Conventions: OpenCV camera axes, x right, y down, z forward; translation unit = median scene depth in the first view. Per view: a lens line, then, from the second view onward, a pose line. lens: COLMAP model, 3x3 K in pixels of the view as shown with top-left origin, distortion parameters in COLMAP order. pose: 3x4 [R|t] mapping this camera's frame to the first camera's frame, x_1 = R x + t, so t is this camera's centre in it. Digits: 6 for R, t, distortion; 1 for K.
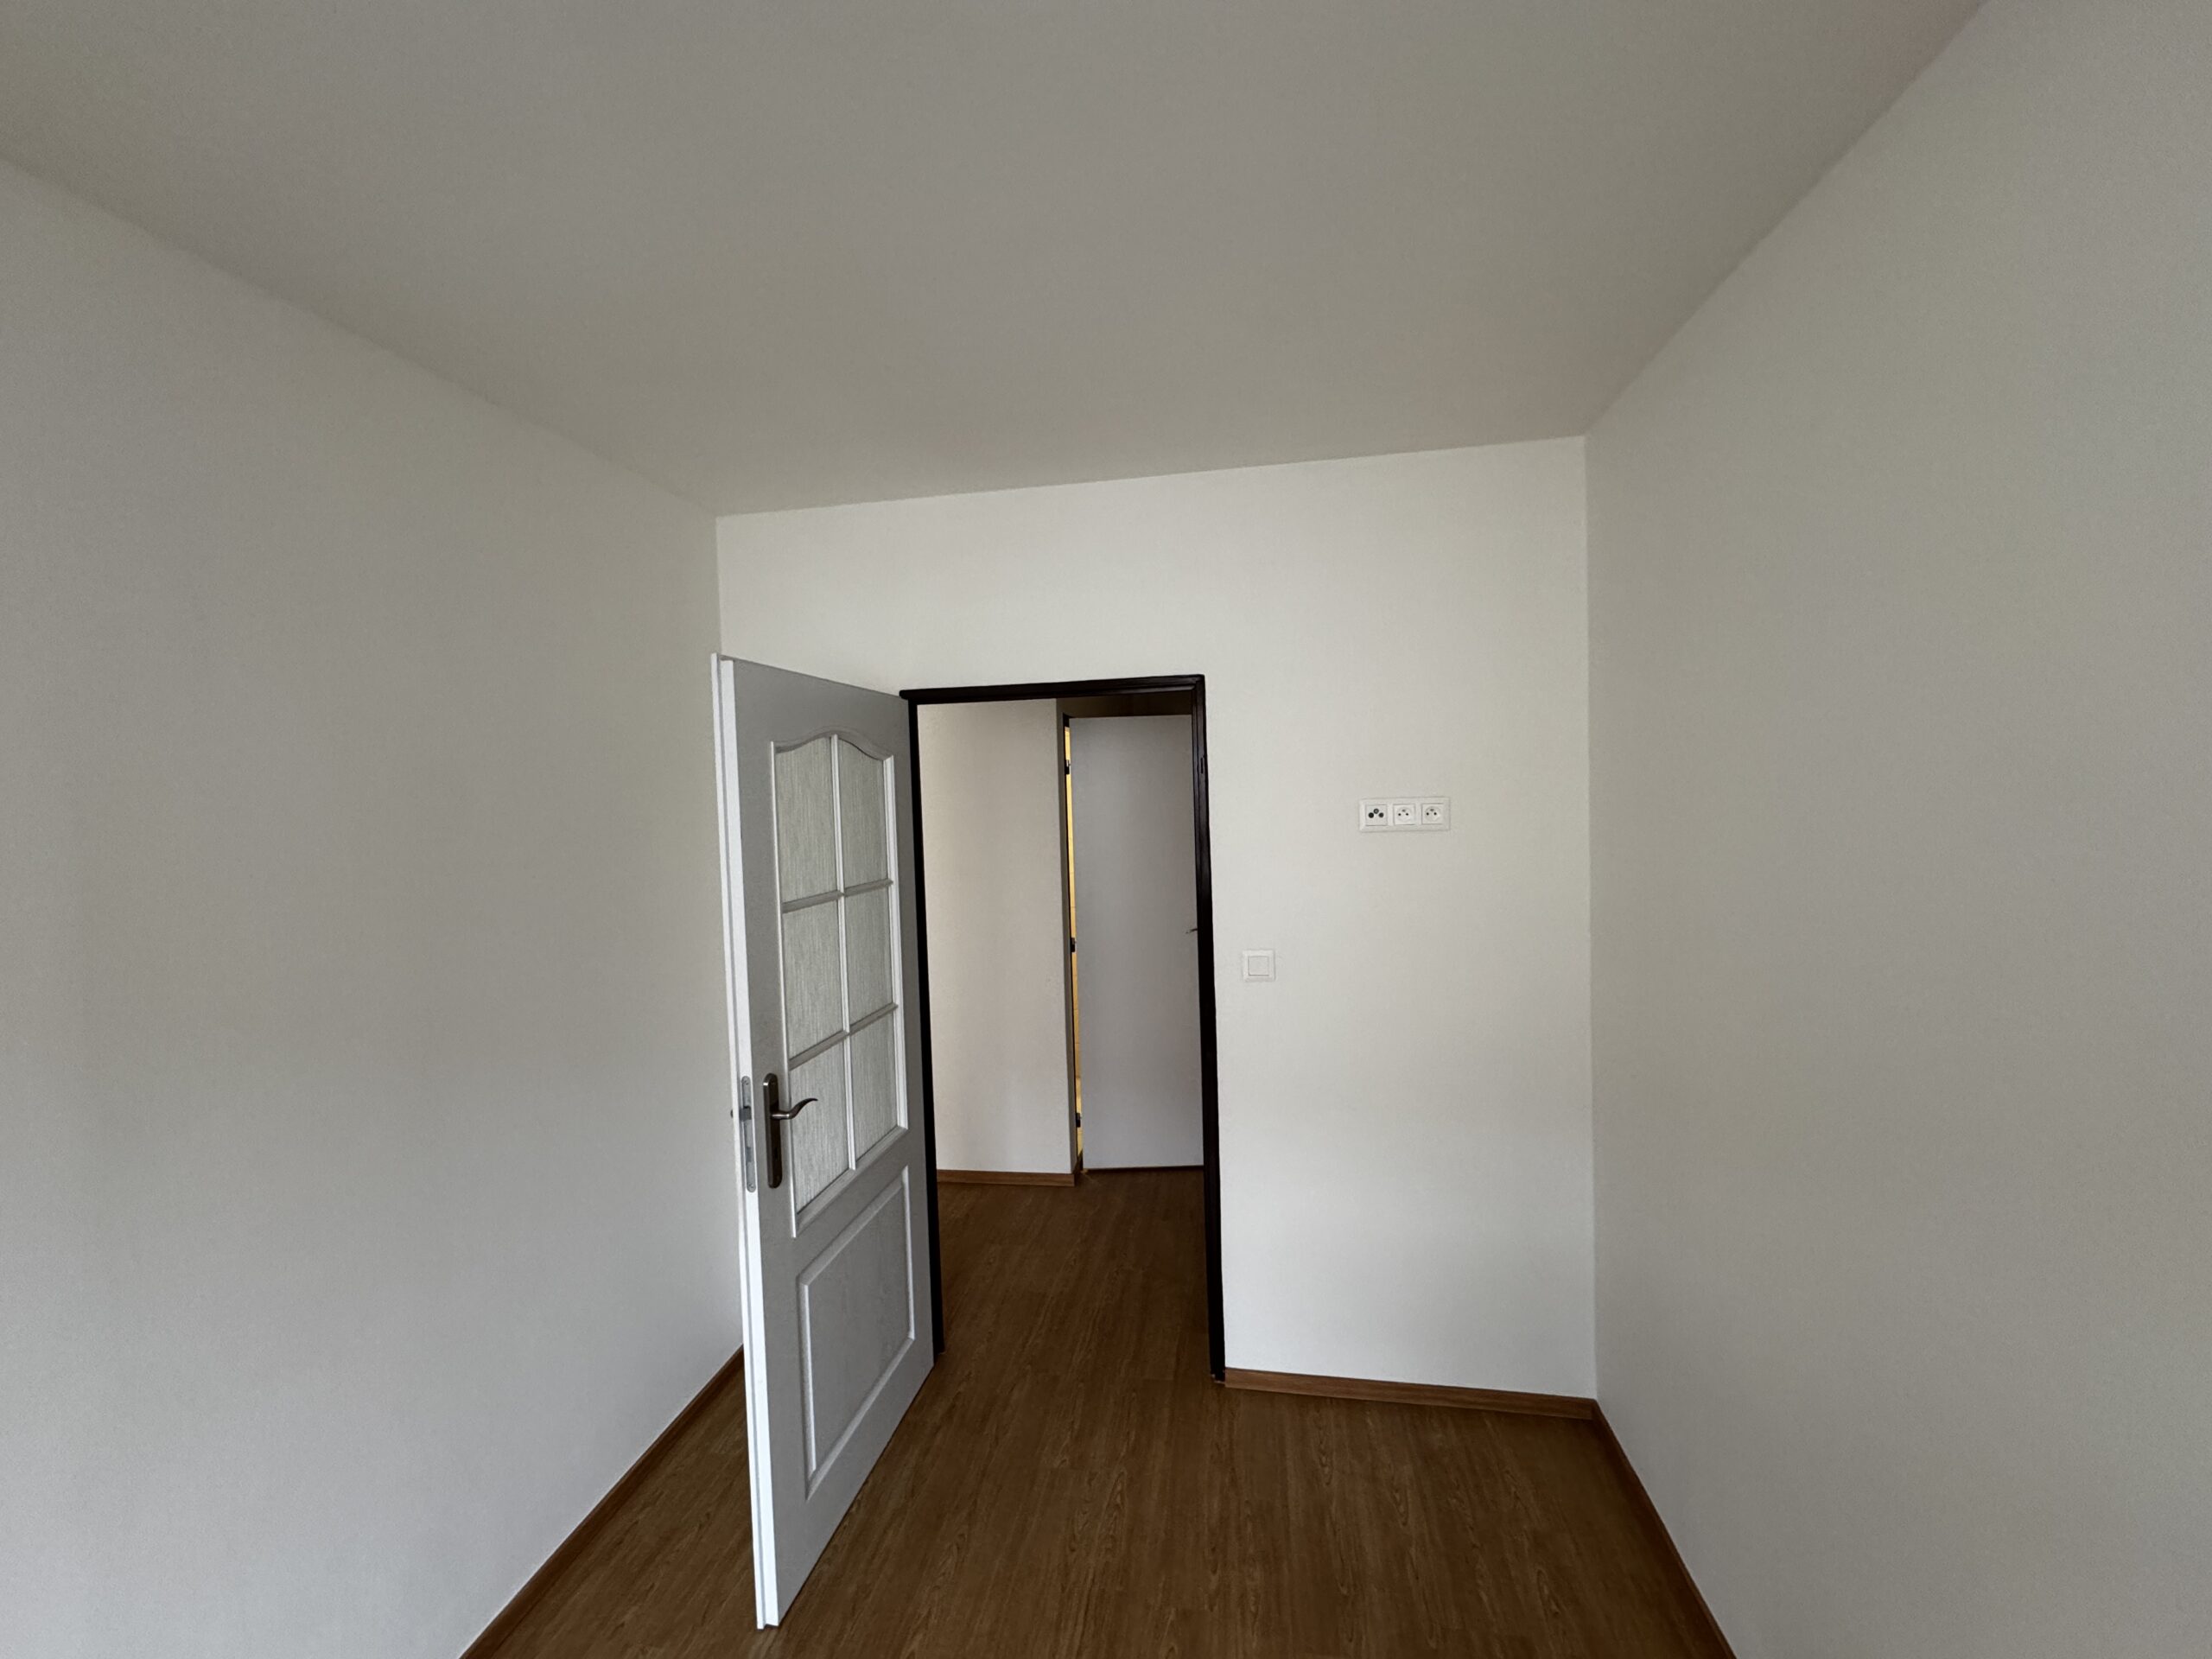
lens RADIAL K [[878.1, 0, 1108.4], [0, 878.1, 827.5], [0, 0, 1]] dist [-0.003112, 0.000324]
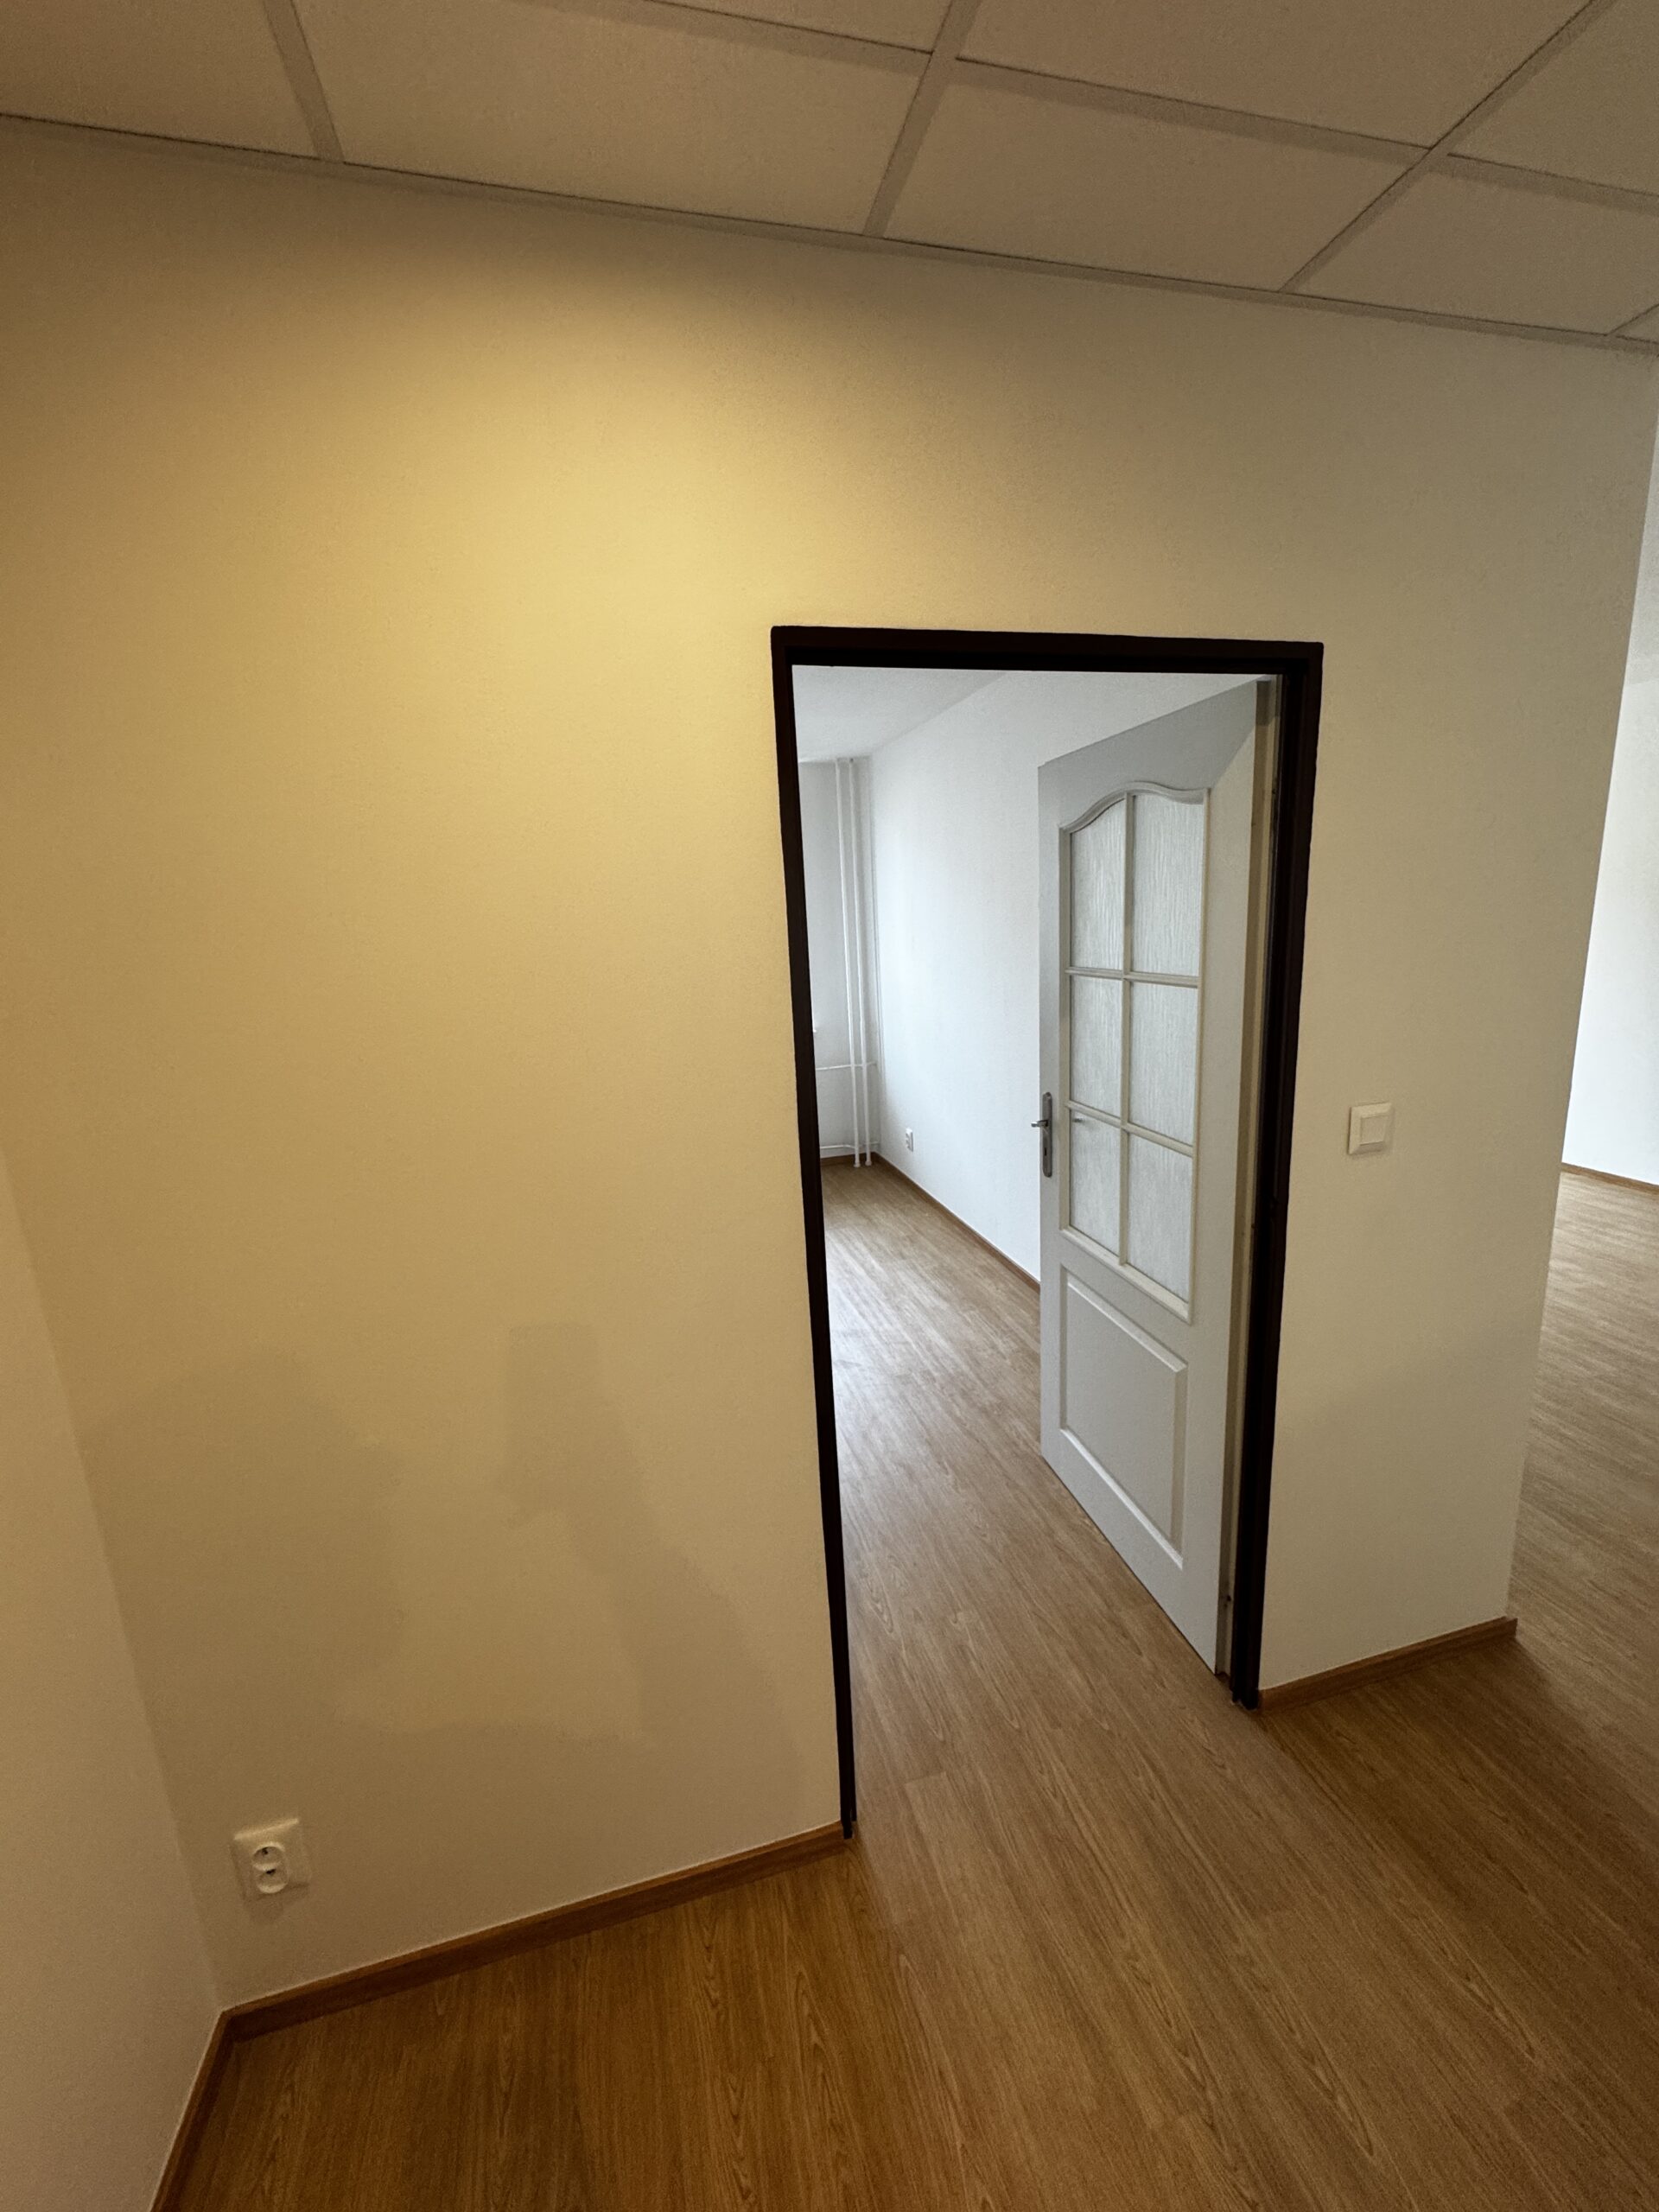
lens RADIAL K [[878.1, 0, 834.7], [0, 878.1, 1103.0], [0, 0, 1]] dist [-0.003112, 0.000324]
pose [[-0.910264, 0.146564, -0.387218, 0.331339], [0.051321, 0.967976, 0.245739, -0.036154], [0.410834, 0.203815, -0.888636, 1.603235]]
